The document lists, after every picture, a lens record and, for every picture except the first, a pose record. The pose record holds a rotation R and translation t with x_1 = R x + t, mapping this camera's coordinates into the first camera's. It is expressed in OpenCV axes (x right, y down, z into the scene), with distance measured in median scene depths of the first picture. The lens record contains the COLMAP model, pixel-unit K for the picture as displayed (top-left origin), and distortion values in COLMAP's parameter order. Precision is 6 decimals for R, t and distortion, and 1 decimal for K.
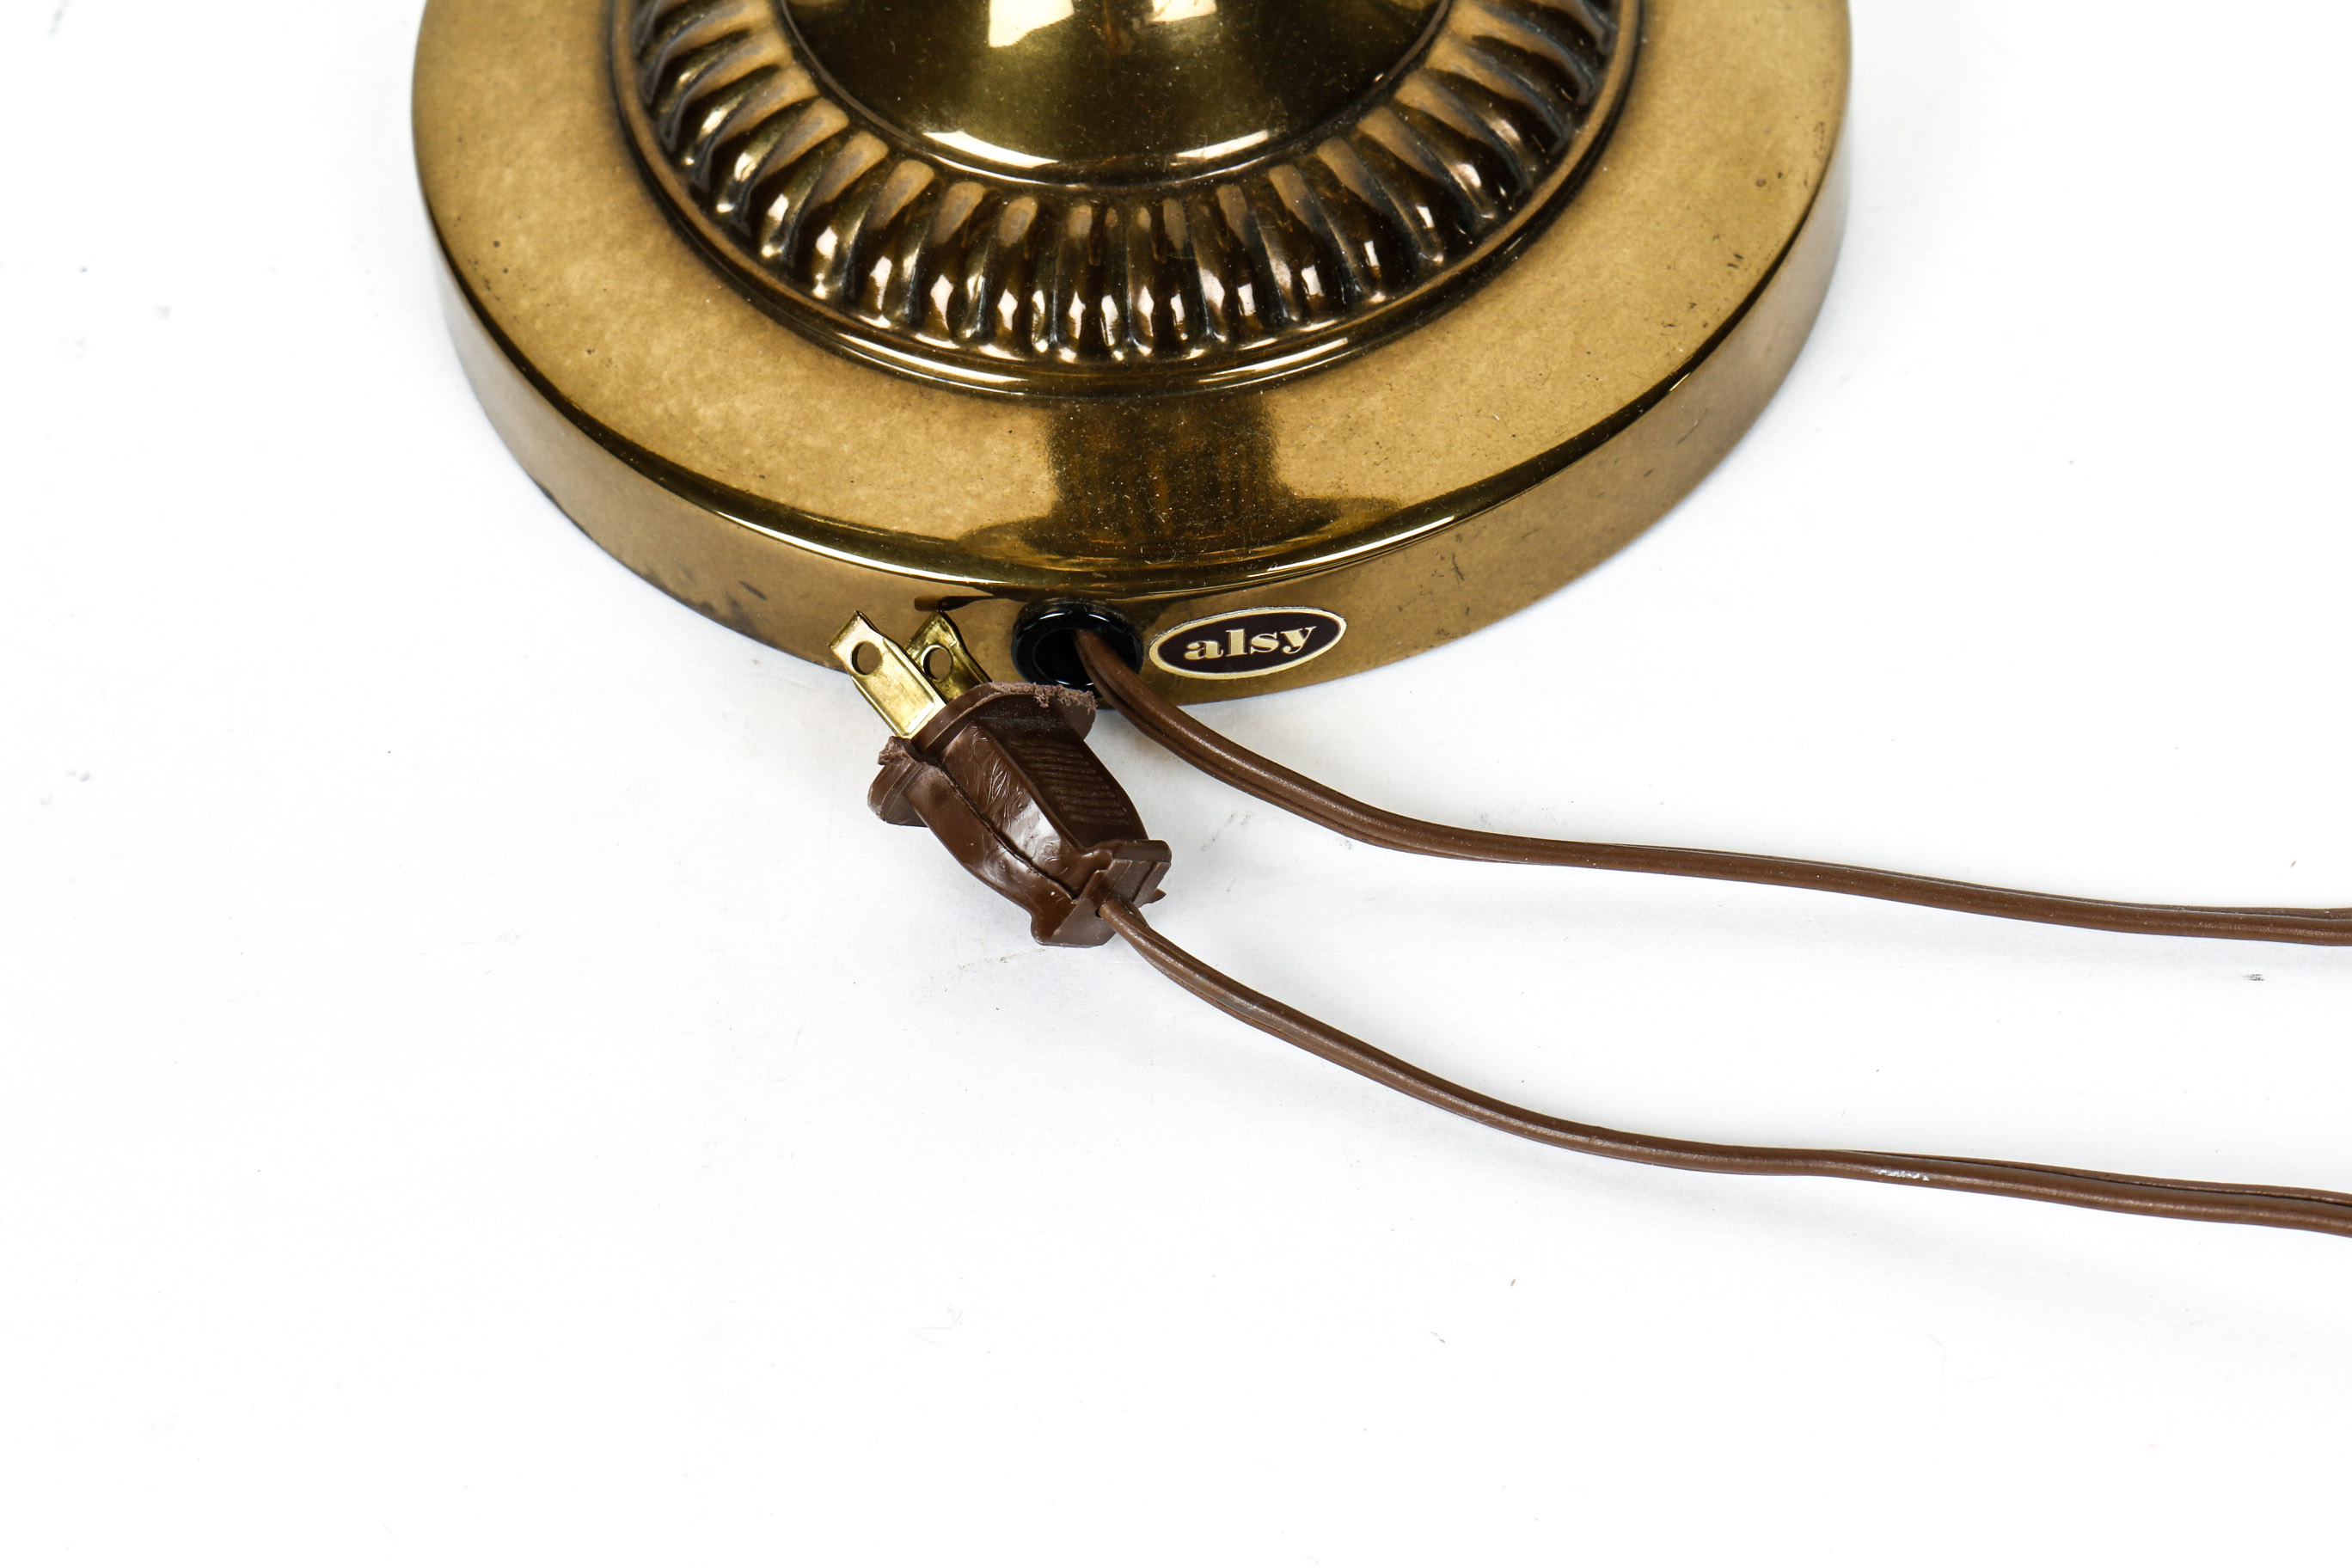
lens RADIAL K [[5790.9, 0, 1175.8], [0, 5790.9, 785.6], [0, 0, 1]] dist [-0.096433, 0.000000]
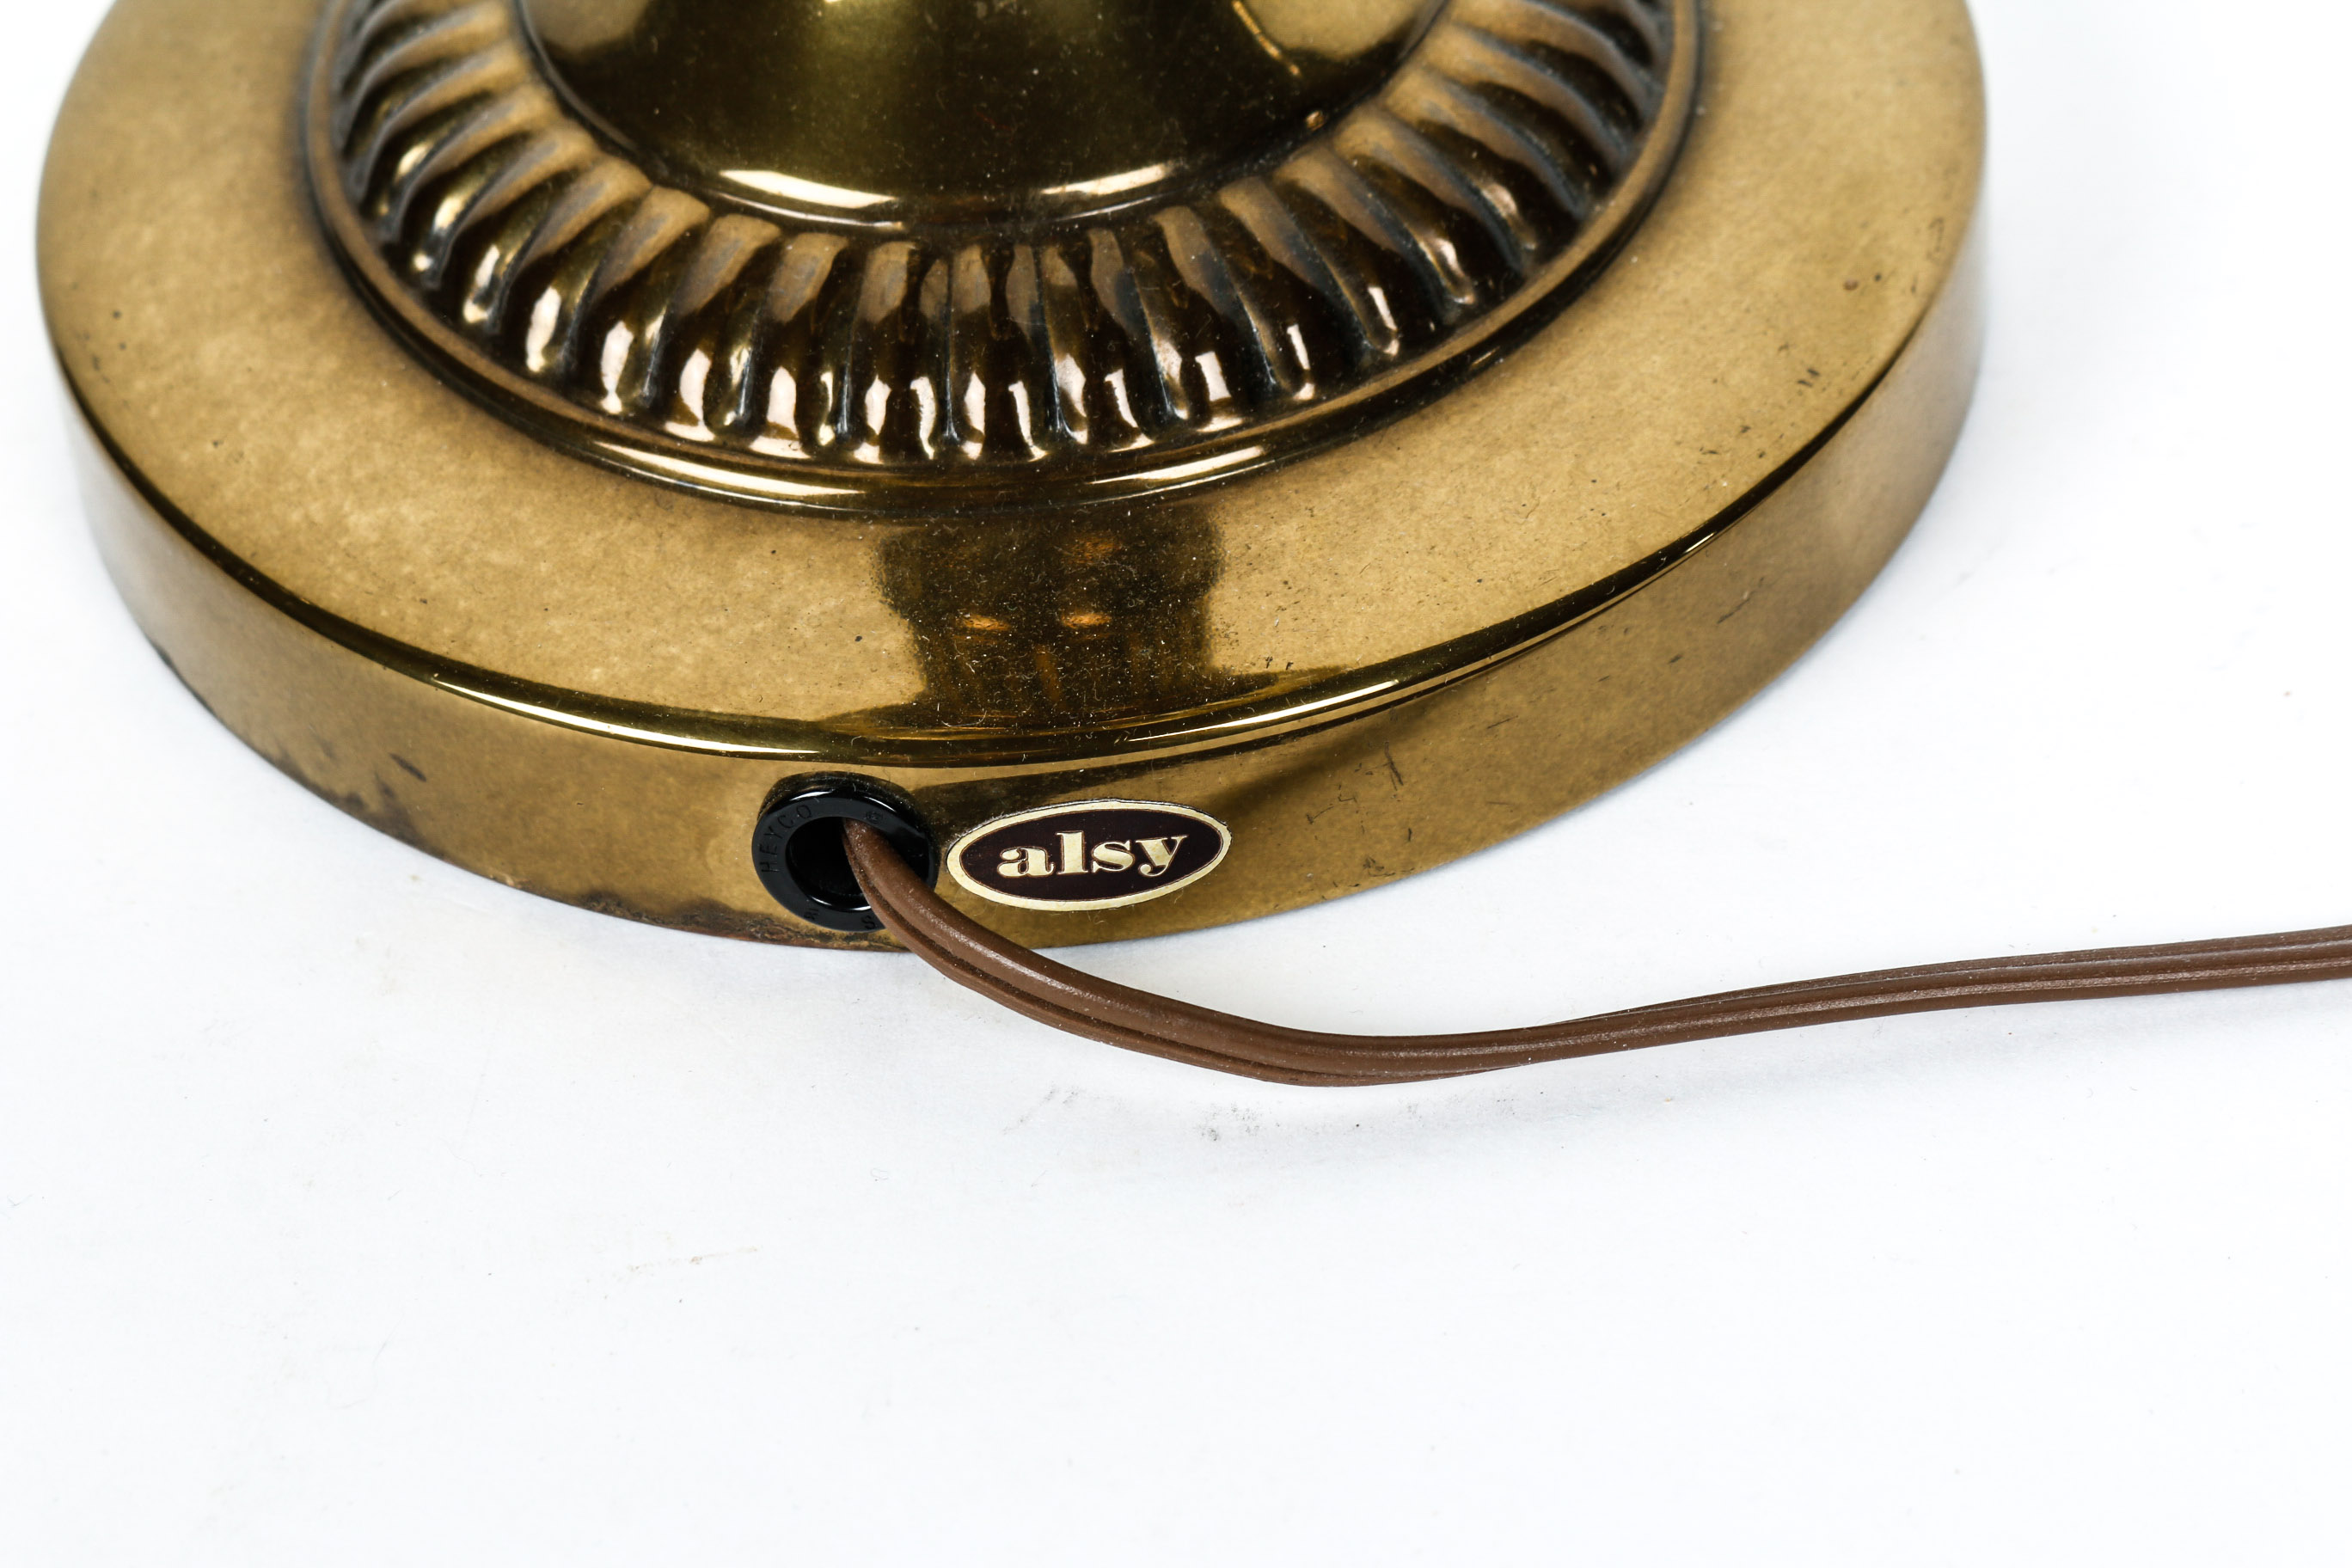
lens RADIAL K [[5790.9, 0, 1176.5], [0, 5790.9, 781.7], [0, 0, 1]] dist [-0.096433, 0.000000]
pose [[0.997924, 0.039252, -0.051052, 0.057678], [-0.046940, 0.986102, -0.159369, 0.076899], [0.044087, 0.161435, 0.985898, 0.301898]]
